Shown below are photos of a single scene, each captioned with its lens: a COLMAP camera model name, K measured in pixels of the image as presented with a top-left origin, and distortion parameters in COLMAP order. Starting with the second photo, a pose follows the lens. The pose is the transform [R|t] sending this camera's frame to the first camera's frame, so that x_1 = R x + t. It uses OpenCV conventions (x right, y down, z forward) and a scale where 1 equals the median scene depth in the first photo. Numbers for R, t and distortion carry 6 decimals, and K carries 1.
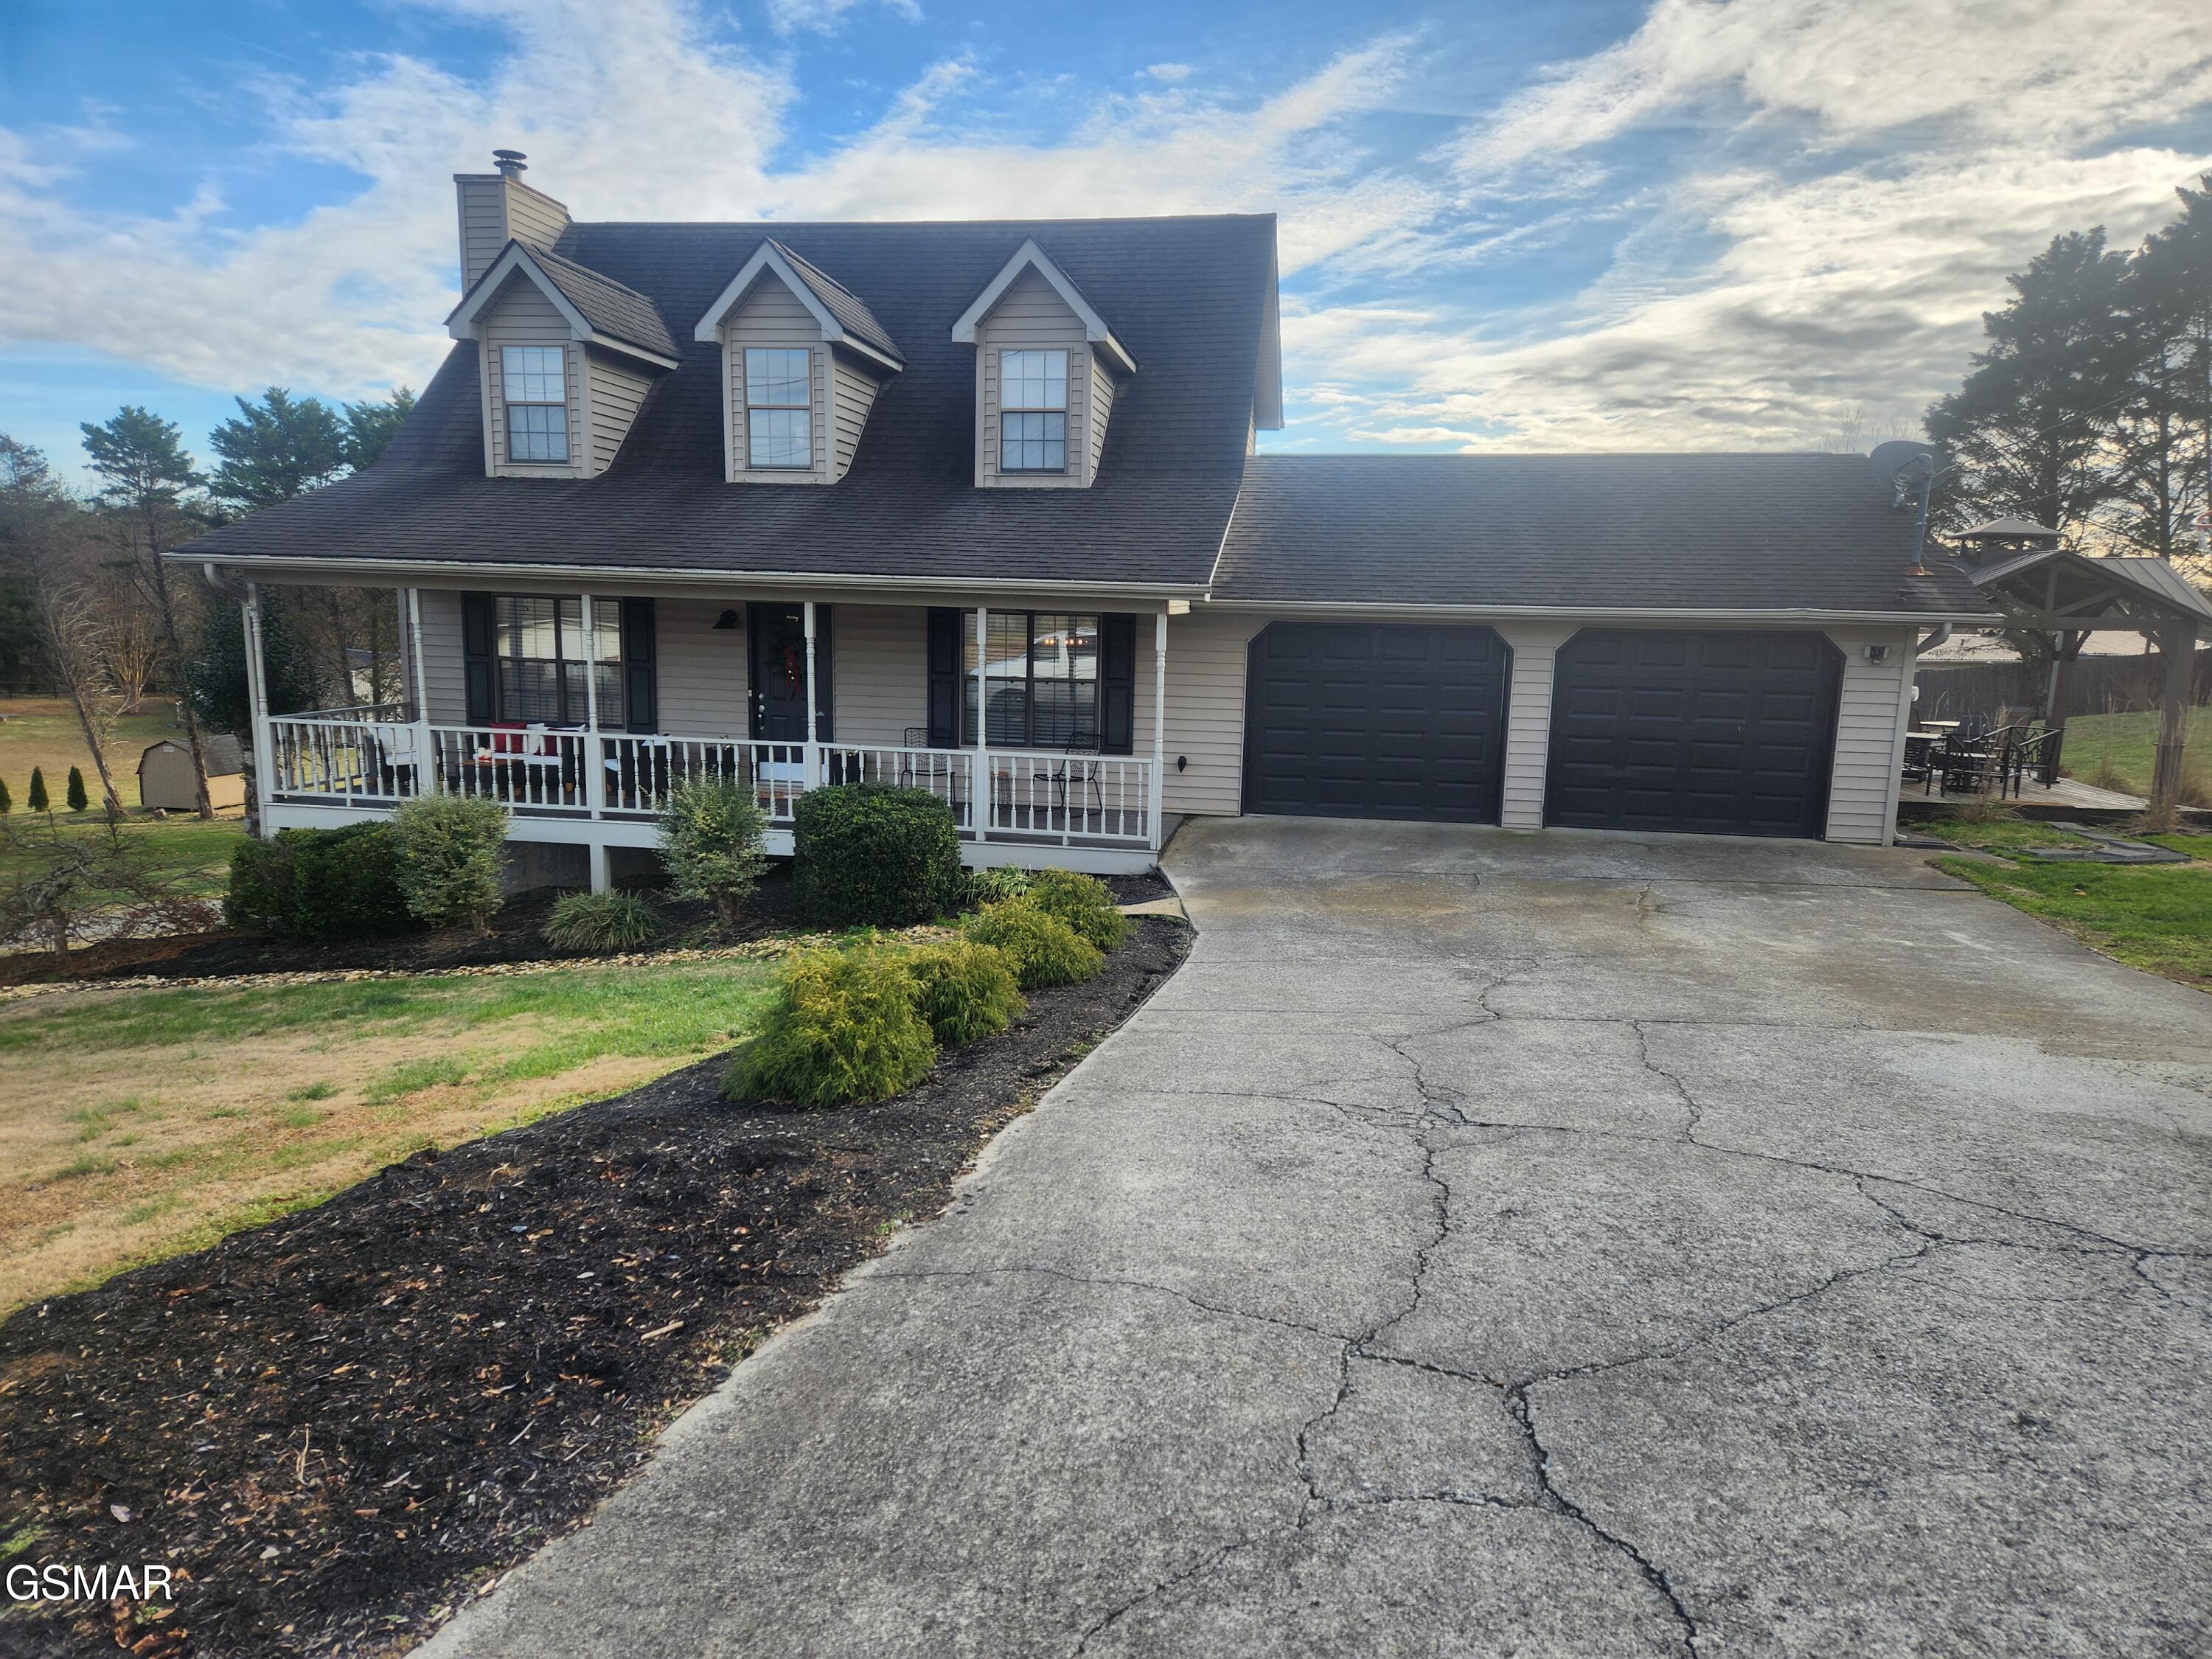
lens RADIAL K [[1453.1, 0, 1107.0], [0, 1453.1, 858.1], [0, 0, 1]] dist [0.085996, -0.078928]
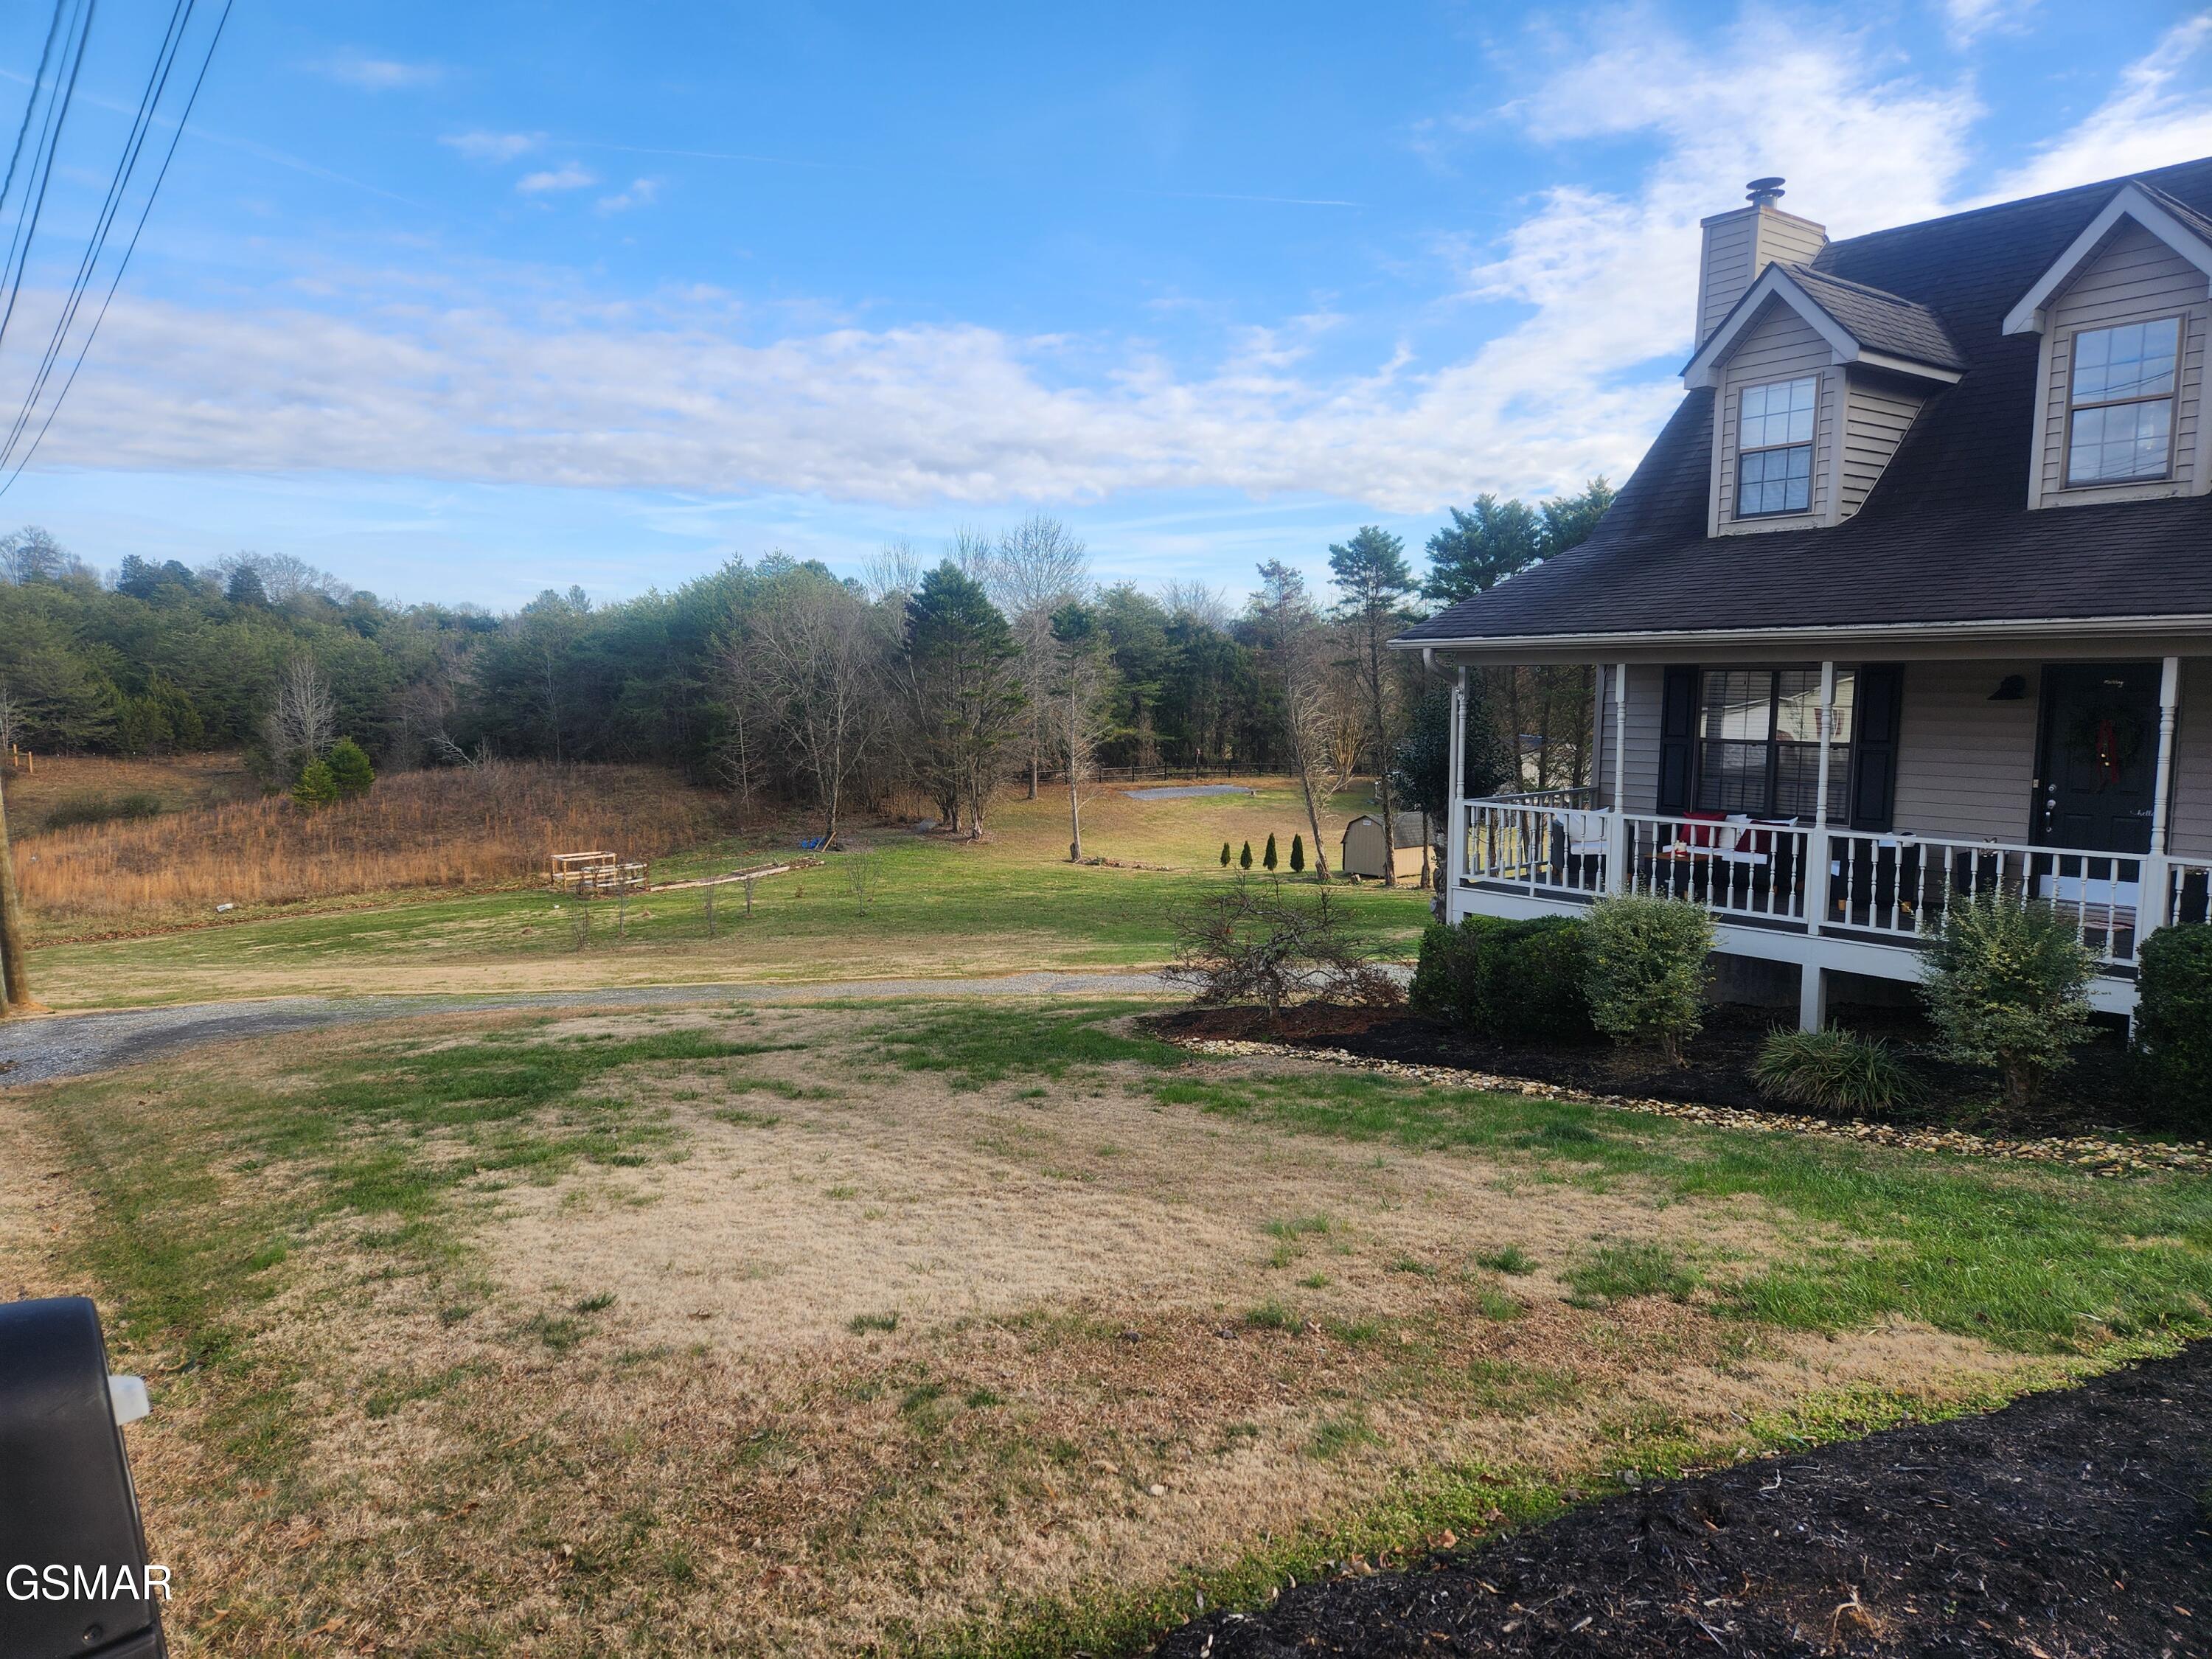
lens RADIAL K [[1453.1, 0, 1107.0], [0, 1453.1, 858.1], [0, 0, 1]] dist [0.085996, -0.078928]
pose [[0.740020, 0.055728, -0.670272, -0.091227], [-0.093762, 0.995378, -0.020760, -0.014835], [0.666018, 0.078208, 0.741825, 0.126965]]
